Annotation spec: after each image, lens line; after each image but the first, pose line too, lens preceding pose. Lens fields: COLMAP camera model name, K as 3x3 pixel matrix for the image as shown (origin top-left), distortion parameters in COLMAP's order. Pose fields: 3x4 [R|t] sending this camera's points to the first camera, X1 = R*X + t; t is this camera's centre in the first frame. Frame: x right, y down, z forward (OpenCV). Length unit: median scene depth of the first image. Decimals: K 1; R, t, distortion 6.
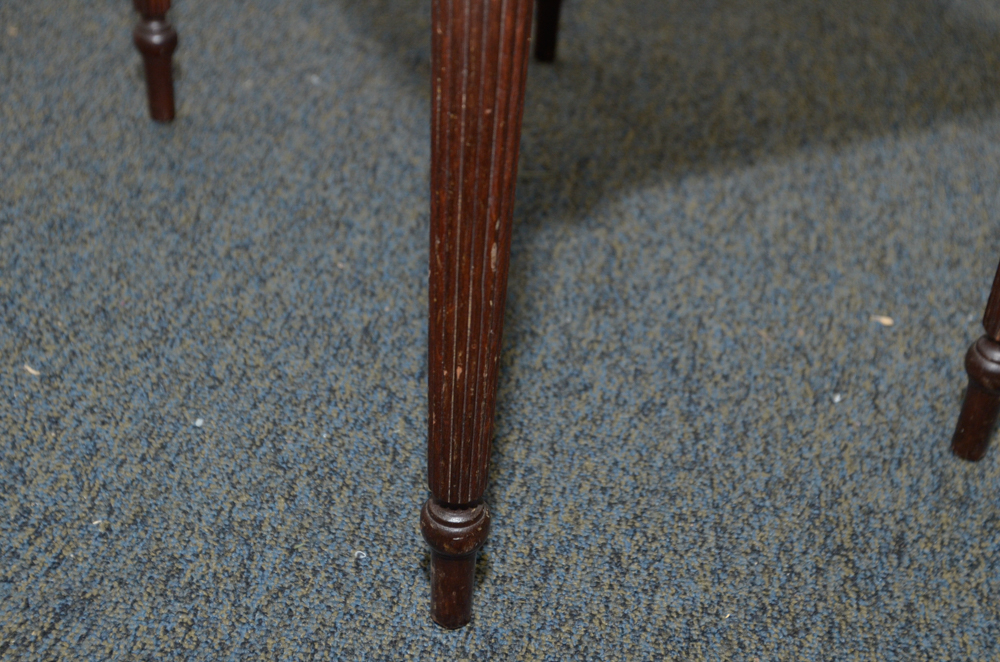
lens RADIAL K [[1442.6, 0, 500.0], [0, 1442.6, 331.0], [0, 0, 1]] dist [-0.005585, 0.091725]
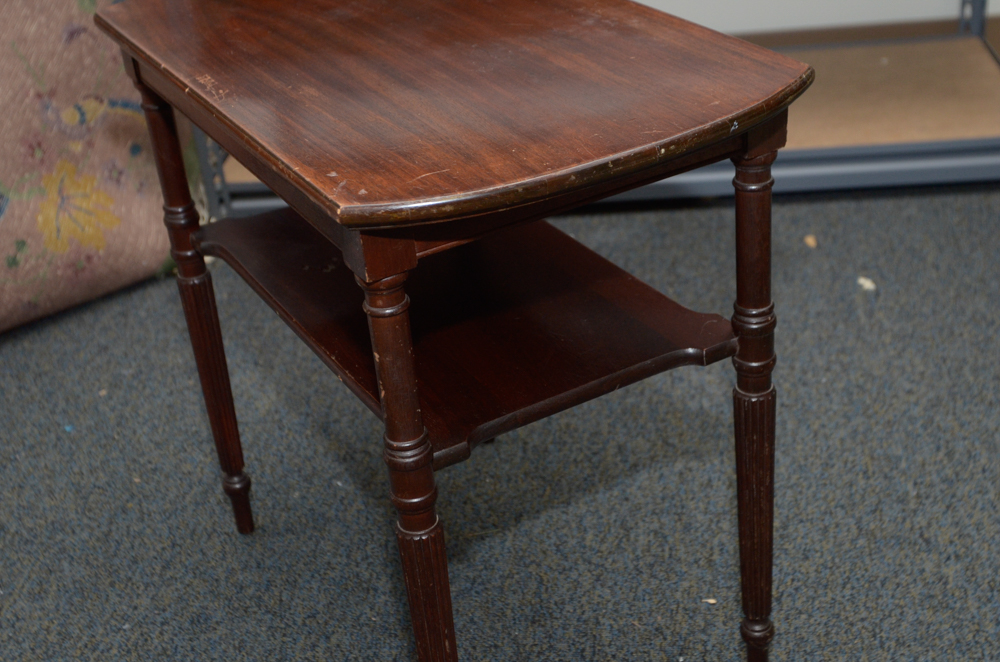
lens RADIAL K [[1442.6, 0, 500.0], [0, 1442.6, 331.0], [0, 0, 1]] dist [-0.005585, 0.091725]
pose [[0.986844, -0.161480, -0.007943, 0.103065], [0.158827, 0.977466, -0.139045, -0.125105], [0.030217, 0.135954, 0.990254, -0.700577]]
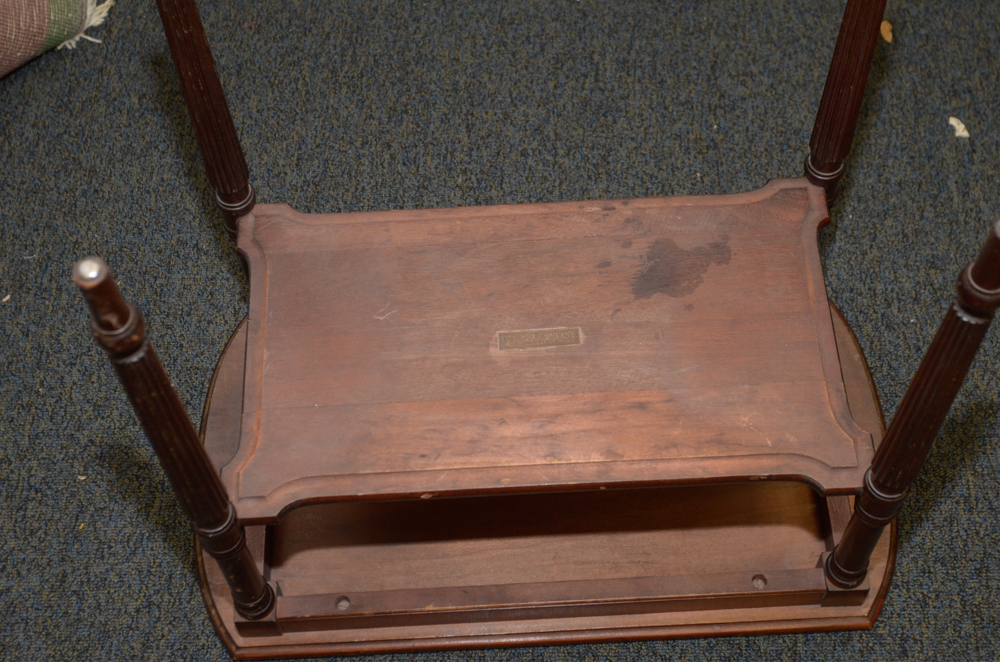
lens RADIAL K [[1442.6, 0, 500.0], [0, 1442.6, 331.0], [0, 0, 1]] dist [-0.005585, 0.091725]
pose [[0.985579, -0.169096, 0.006332, 0.036052], [0.154150, 0.912640, 0.378585, -1.019483], [-0.069797, -0.372149, 0.925545, -0.158089]]
